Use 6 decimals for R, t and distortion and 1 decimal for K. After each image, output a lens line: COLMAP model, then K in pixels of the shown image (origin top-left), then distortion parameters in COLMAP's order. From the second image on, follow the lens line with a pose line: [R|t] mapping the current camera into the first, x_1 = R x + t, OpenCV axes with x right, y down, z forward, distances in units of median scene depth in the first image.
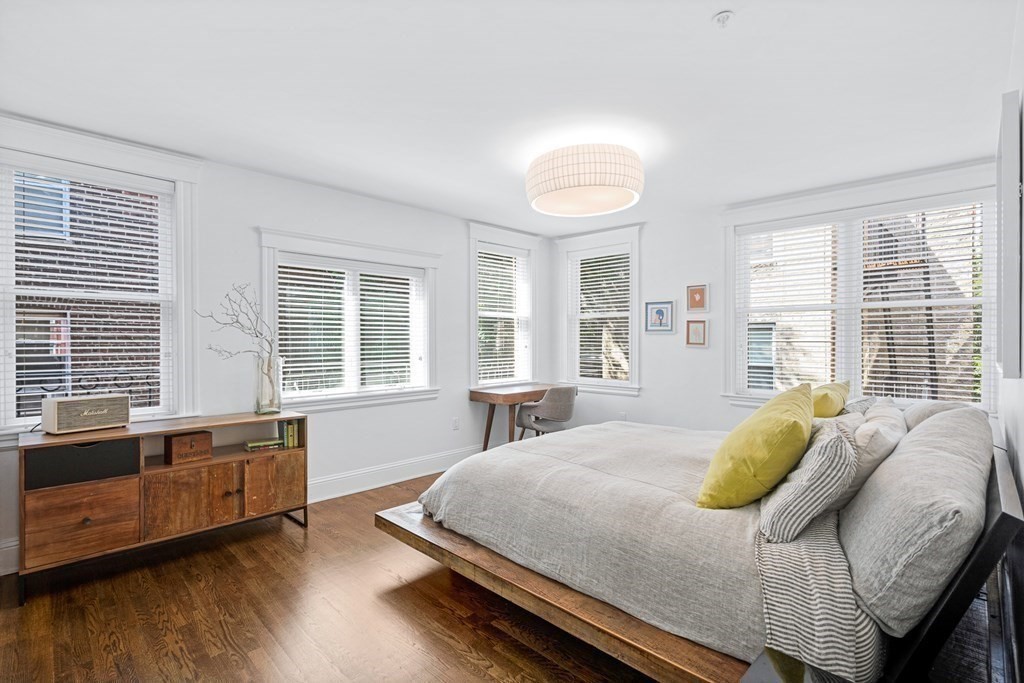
lens RADIAL K [[485.4, 0, 513.9], [0, 485.4, 341.8], [0, 0, 1]] dist [-0.002475, 0.003116]
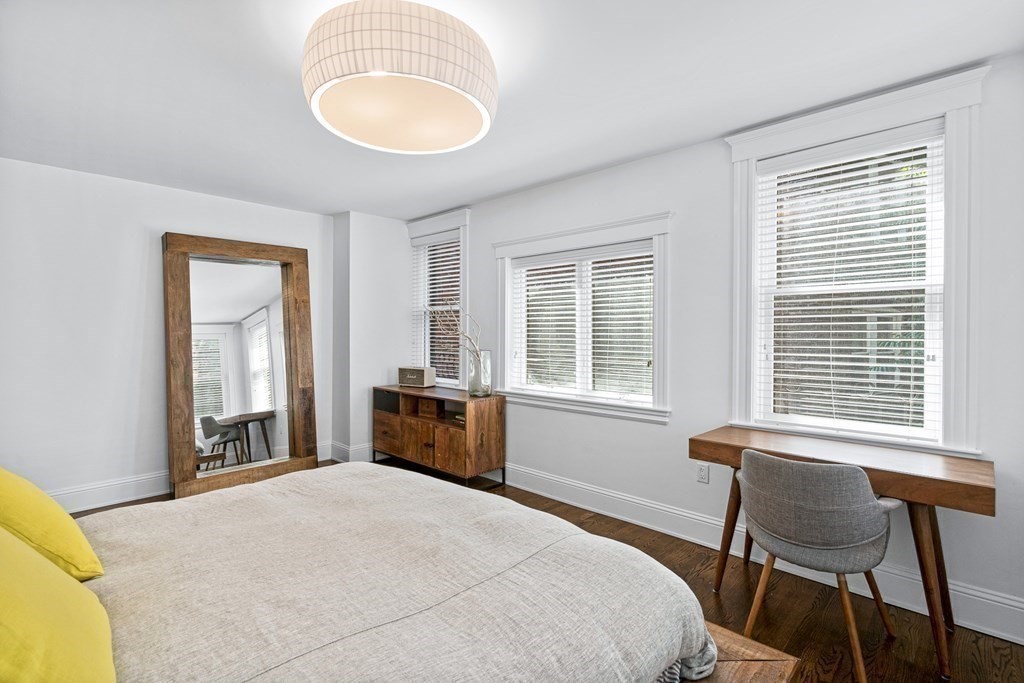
lens RADIAL K [[485.4, 0, 513.0], [0, 485.4, 338.4], [0, 0, 1]] dist [-0.002475, 0.003116]
pose [[0.020231, 0.016820, -0.999654, 0.595171], [-0.009240, 0.999819, 0.016636, -0.015645], [0.999753, 0.008900, 0.020383, 0.884291]]
